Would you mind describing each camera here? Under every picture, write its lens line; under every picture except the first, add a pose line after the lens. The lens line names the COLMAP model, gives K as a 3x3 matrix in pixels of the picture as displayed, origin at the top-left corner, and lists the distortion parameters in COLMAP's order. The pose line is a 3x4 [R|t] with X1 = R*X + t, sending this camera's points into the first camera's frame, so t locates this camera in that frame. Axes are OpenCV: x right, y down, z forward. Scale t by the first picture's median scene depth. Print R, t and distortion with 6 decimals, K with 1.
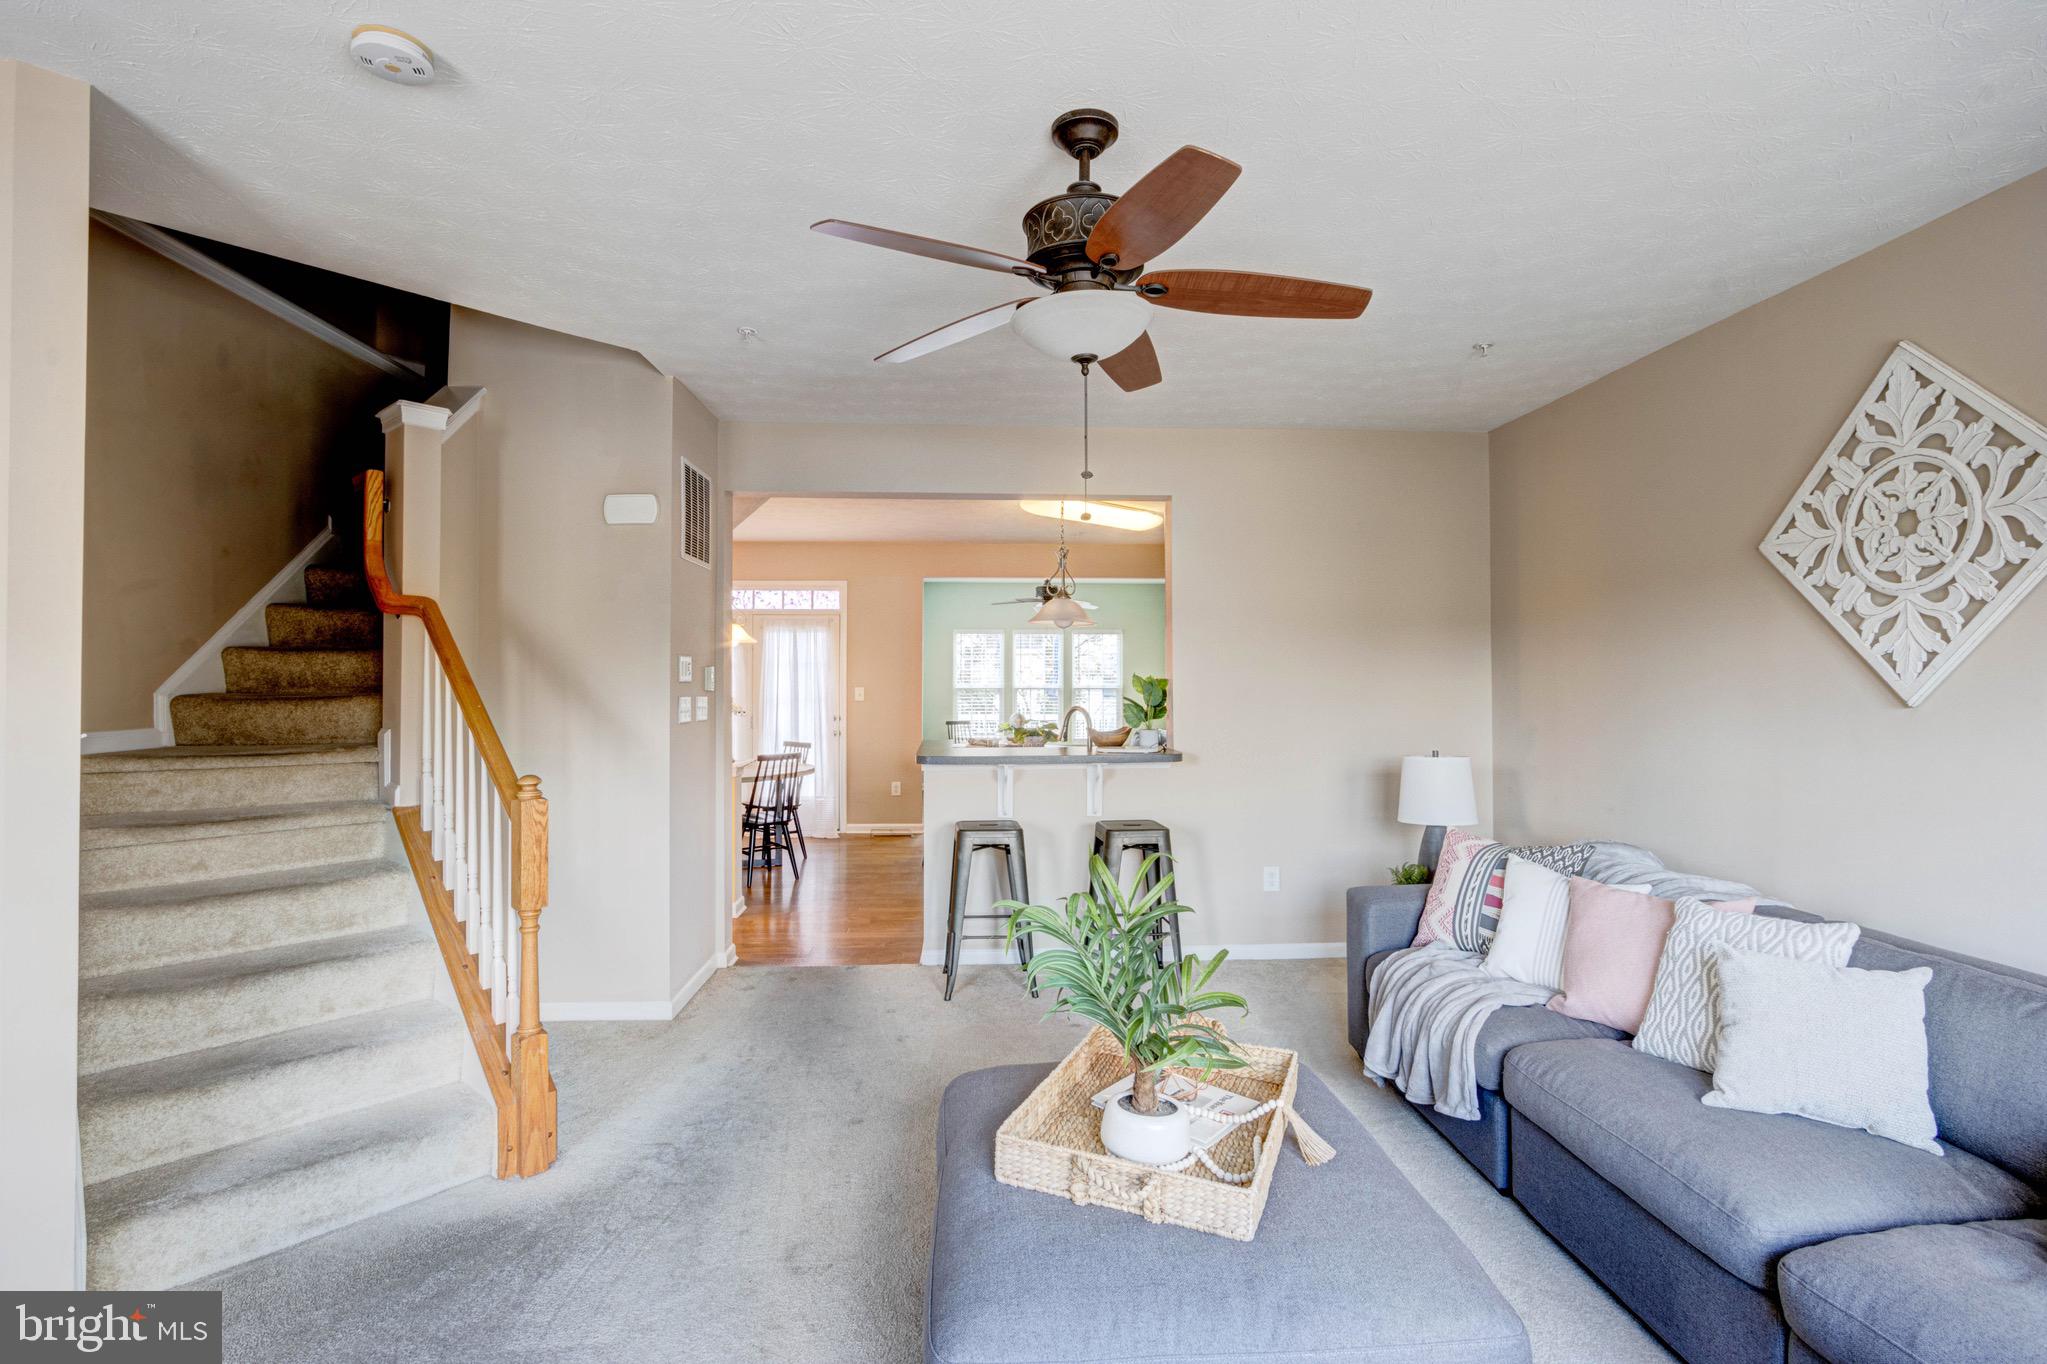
lens RADIAL K [[954.4, 0, 1034.5], [0, 954.4, 668.4], [0, 0, 1]] dist [-0.014434, 0.001191]
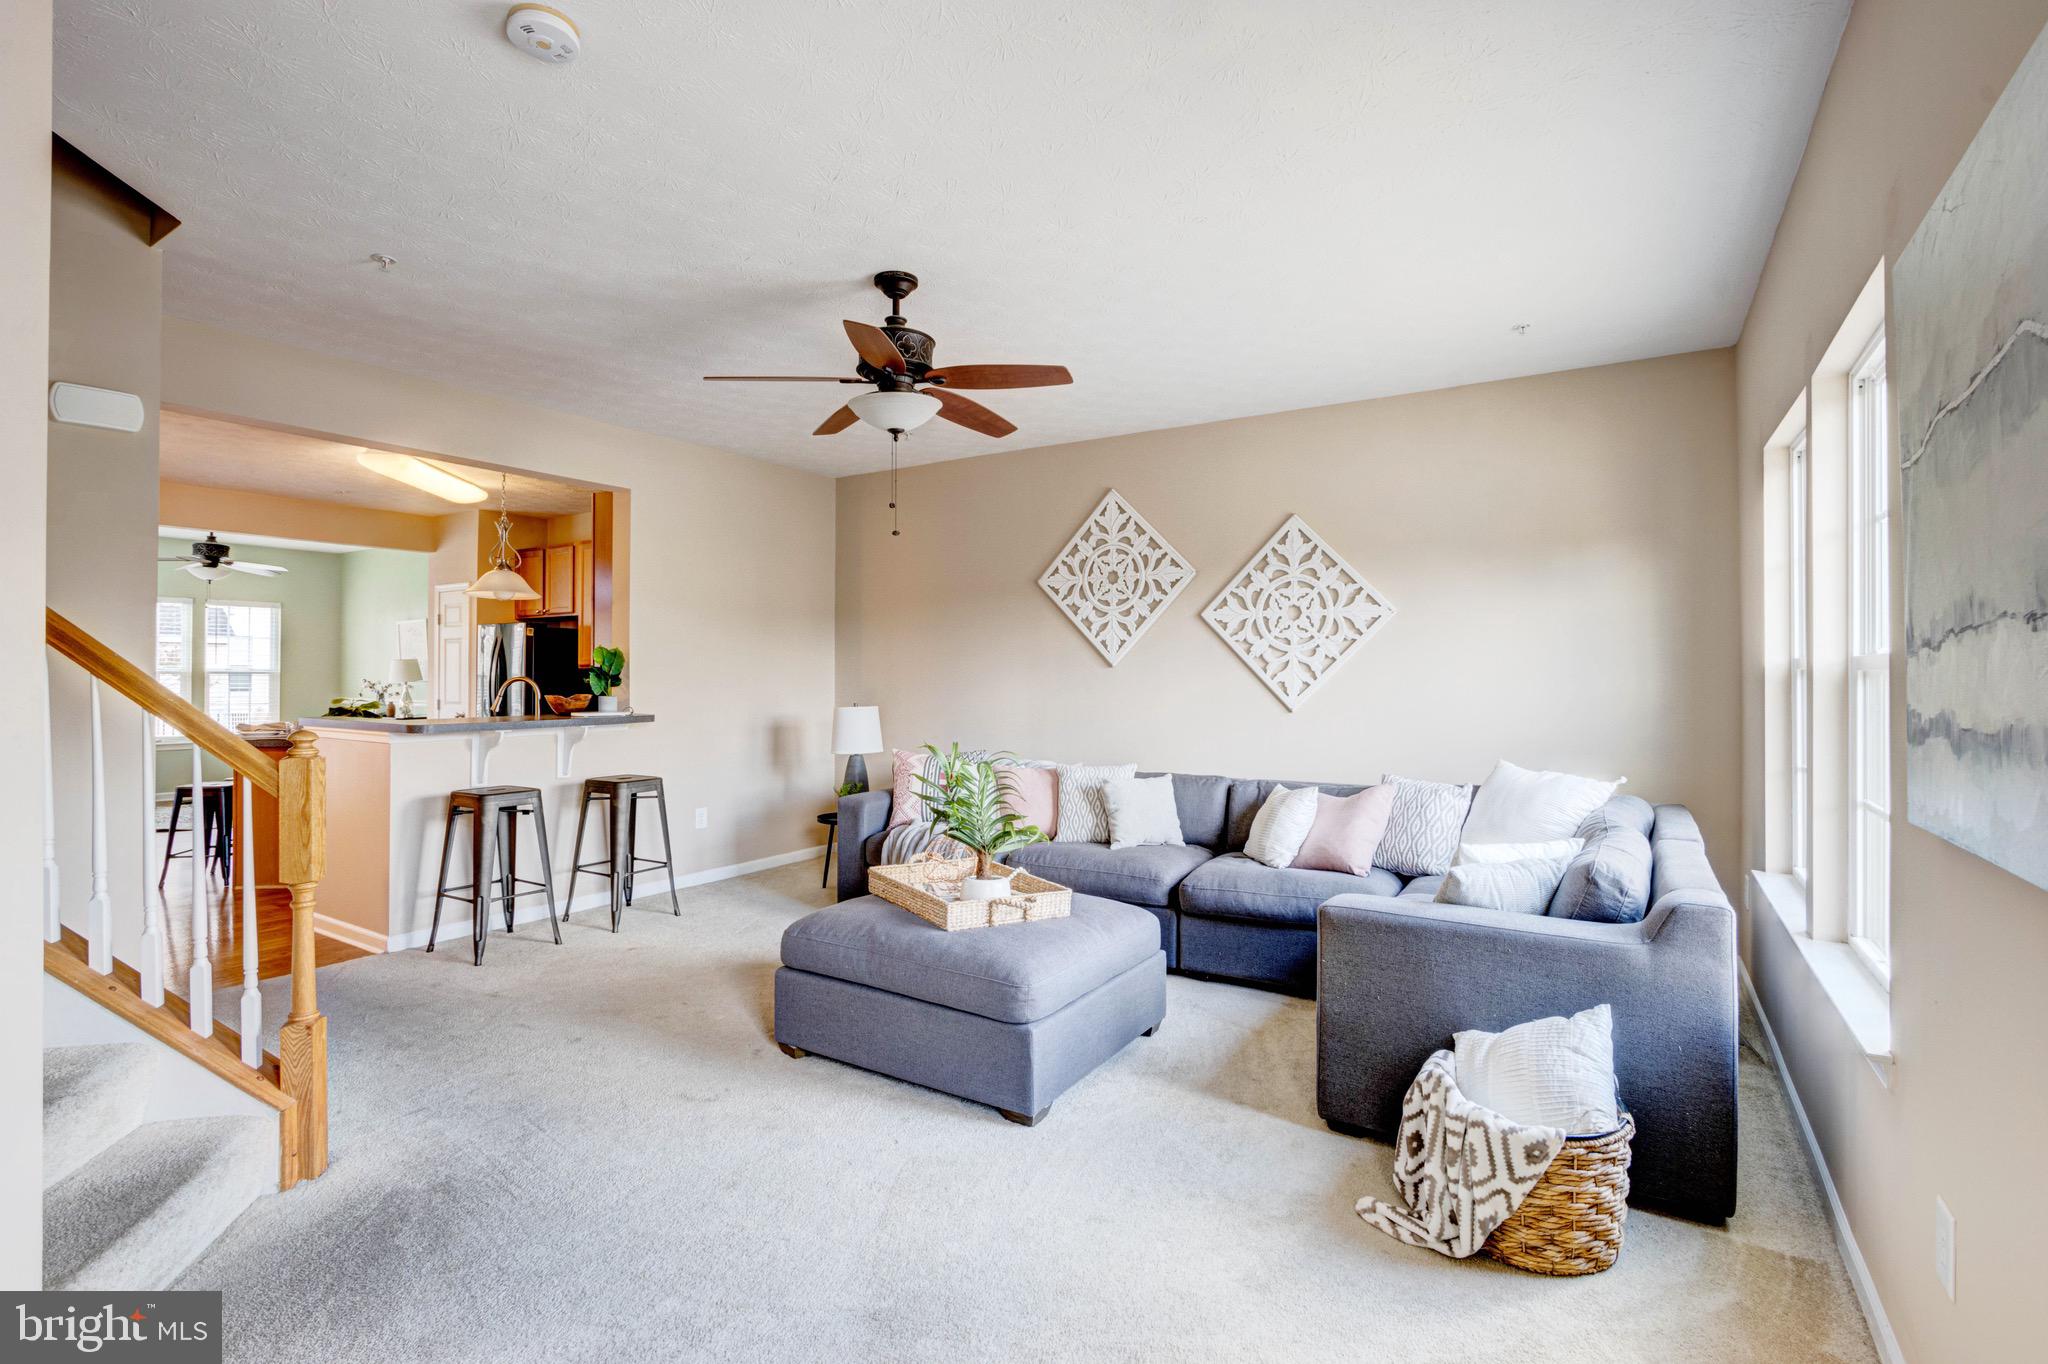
lens RADIAL K [[954.8, 0, 1035.0], [0, 954.8, 668.4], [0, 0, 1]] dist [-0.014434, 0.001191]
pose [[0.575725, 0.008186, 0.817603, -0.860973], [-0.012645, 0.999919, -0.001107, 0.047747], [-0.817546, -0.009702, 0.575782, -0.060919]]
